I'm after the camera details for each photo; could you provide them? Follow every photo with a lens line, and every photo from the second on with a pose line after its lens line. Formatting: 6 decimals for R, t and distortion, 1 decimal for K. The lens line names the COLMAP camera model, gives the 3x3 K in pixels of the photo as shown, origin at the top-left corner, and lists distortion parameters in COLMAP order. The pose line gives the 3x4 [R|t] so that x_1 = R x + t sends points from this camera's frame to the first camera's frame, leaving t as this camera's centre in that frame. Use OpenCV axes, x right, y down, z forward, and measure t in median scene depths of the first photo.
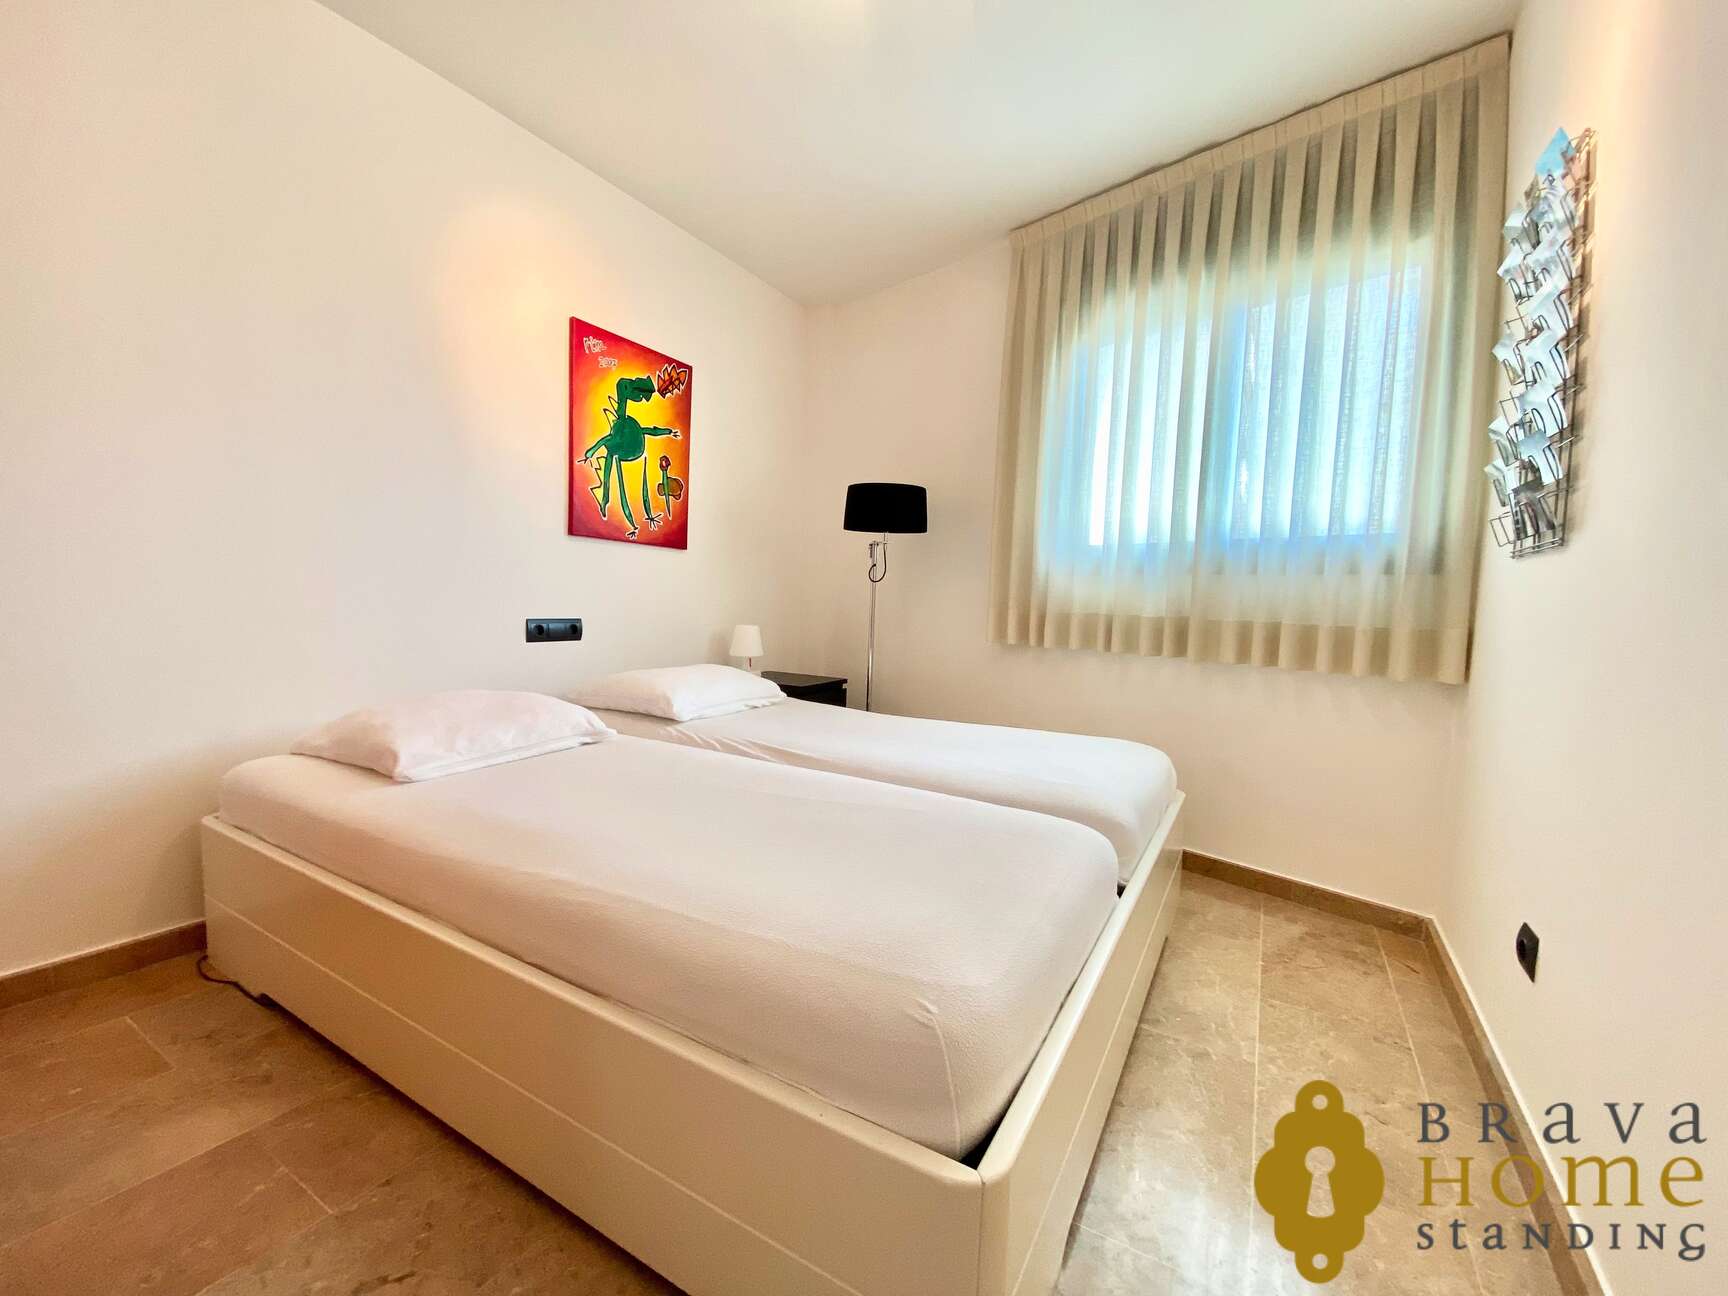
lens RADIAL K [[695.5, 0, 864.0], [0, 695.5, 648.0], [0, 0, 1]] dist [0.048494, -0.034436]
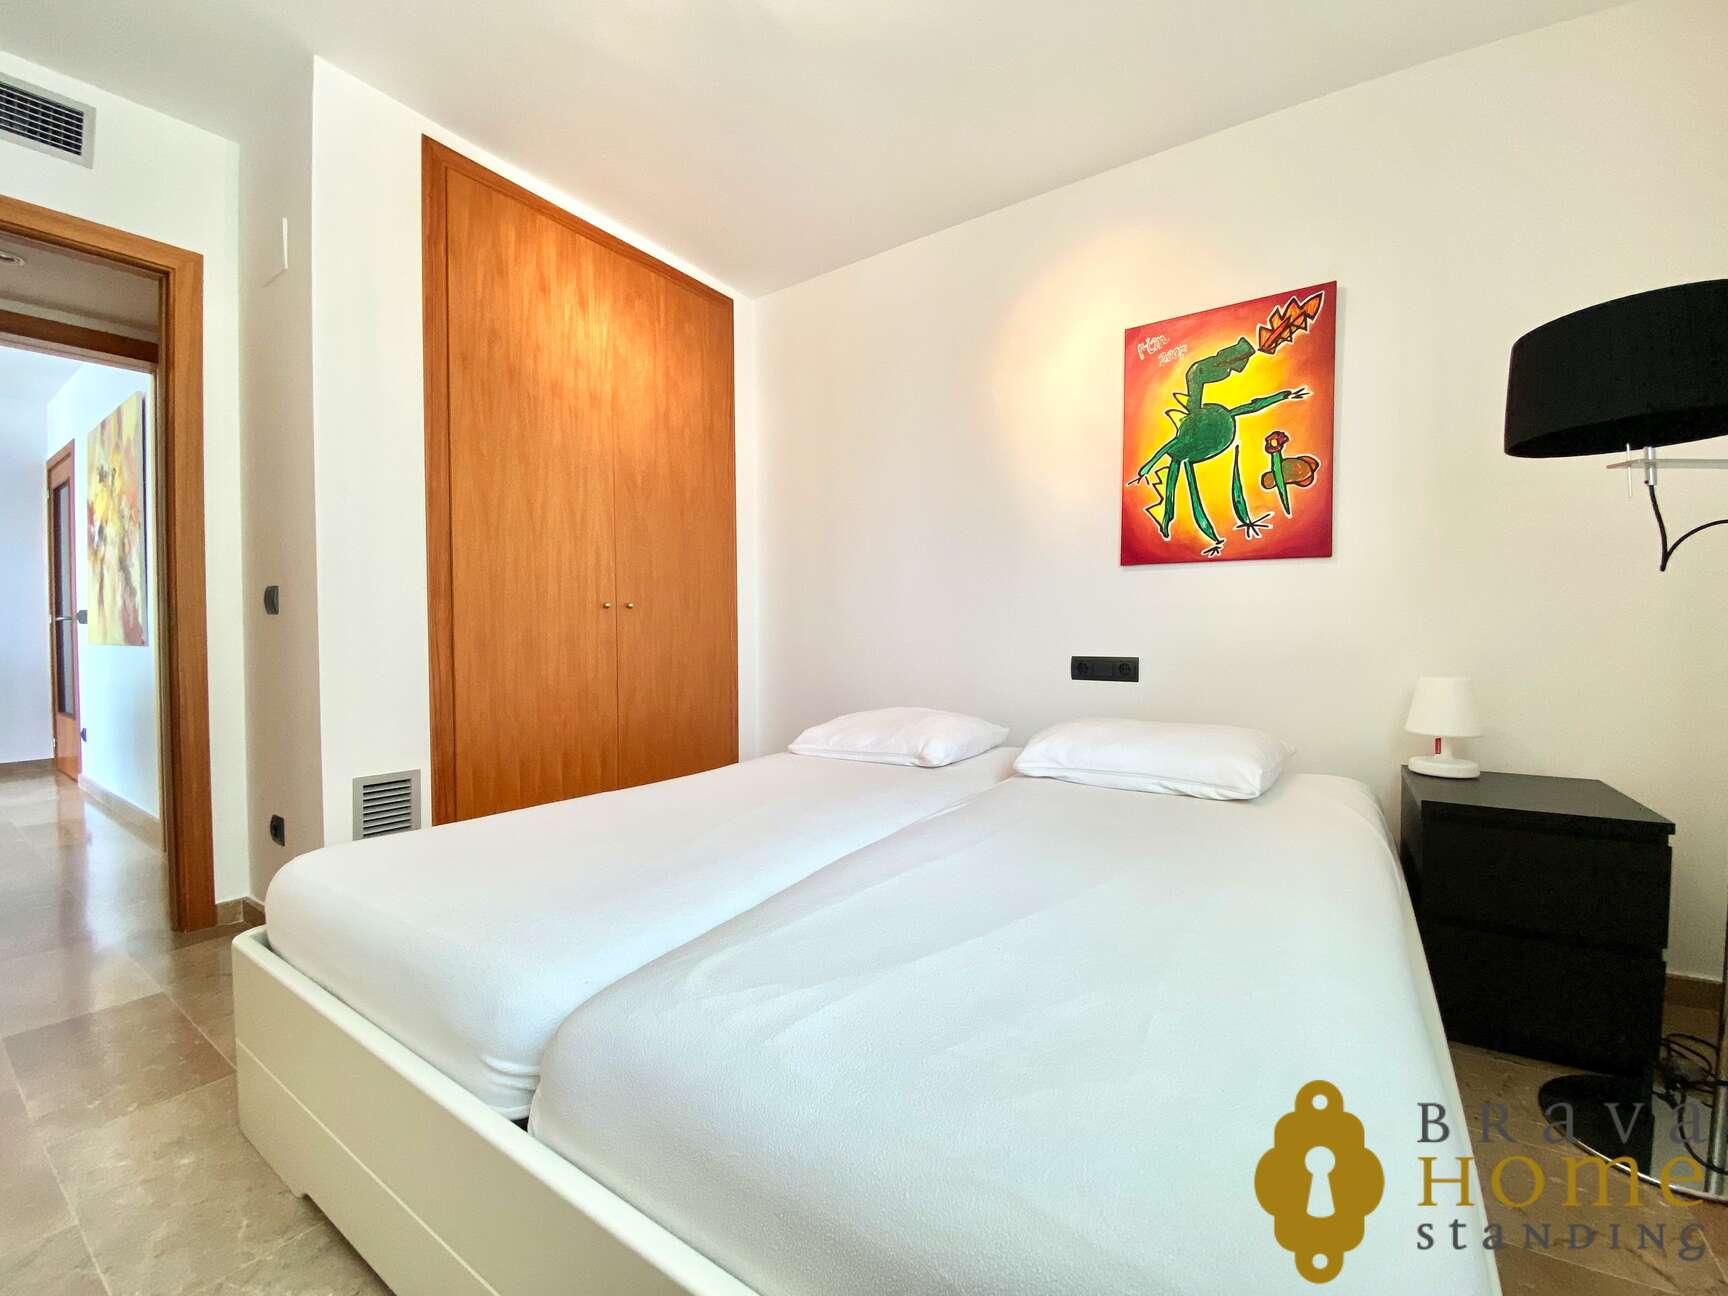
lens RADIAL K [[695.5, 0, 864.0], [0, 695.5, 648.0], [0, 0, 1]] dist [0.048494, -0.034436]
pose [[-0.047521, -0.004140, -0.998862, 0.476525], [-0.071548, 0.997437, -0.000730, -0.026385], [0.996304, 0.071432, -0.047696, 0.667641]]
